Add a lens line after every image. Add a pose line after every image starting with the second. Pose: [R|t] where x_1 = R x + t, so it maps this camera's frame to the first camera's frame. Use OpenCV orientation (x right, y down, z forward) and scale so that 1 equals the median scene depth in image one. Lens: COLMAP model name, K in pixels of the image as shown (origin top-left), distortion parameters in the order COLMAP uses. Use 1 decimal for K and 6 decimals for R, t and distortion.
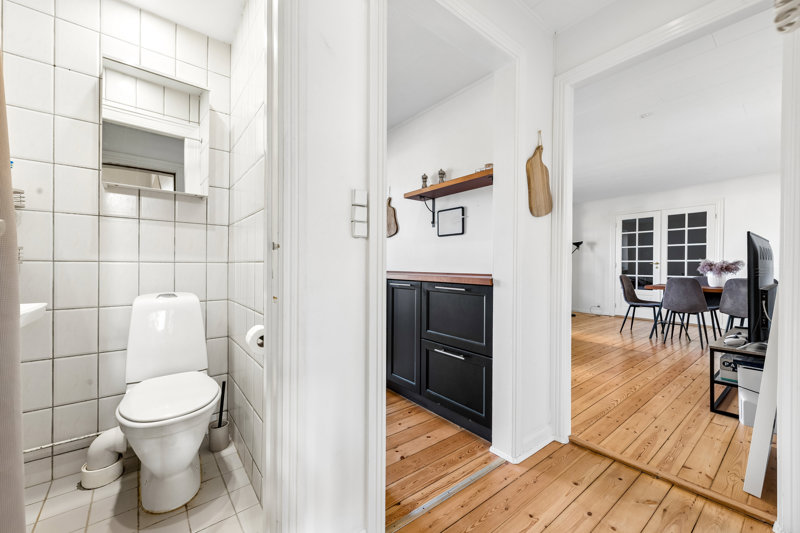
lens RADIAL K [[314.2, 0, 400.1], [0, 314.2, 266.3], [0, 0, 1]] dist [0.007083, -0.001168]
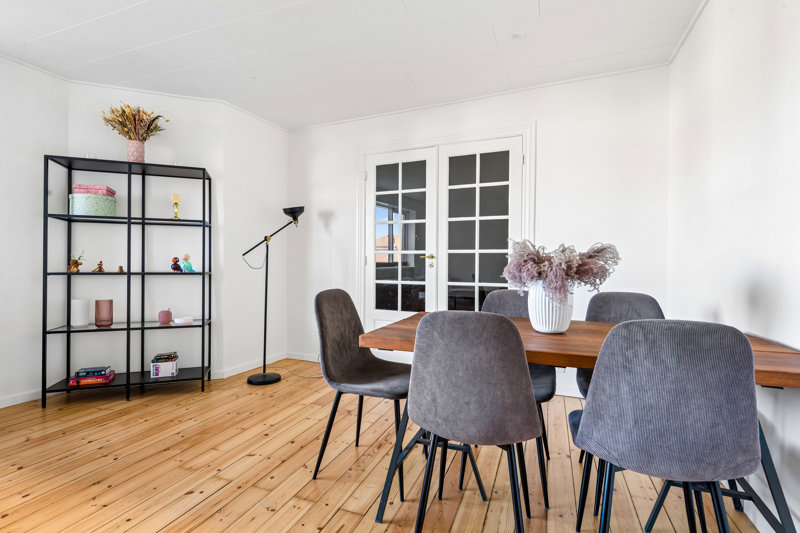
lens RADIAL K [[386.5, 0, 398.5], [0, 386.5, 263.5], [0, 0, 1]] dist [0.001909, 0.000223]
pose [[0.862782, -0.002591, 0.505569, 0.476370], [0.000816, 0.999993, 0.003733, -0.001139], [-0.505575, -0.002808, 0.862778, 0.521873]]
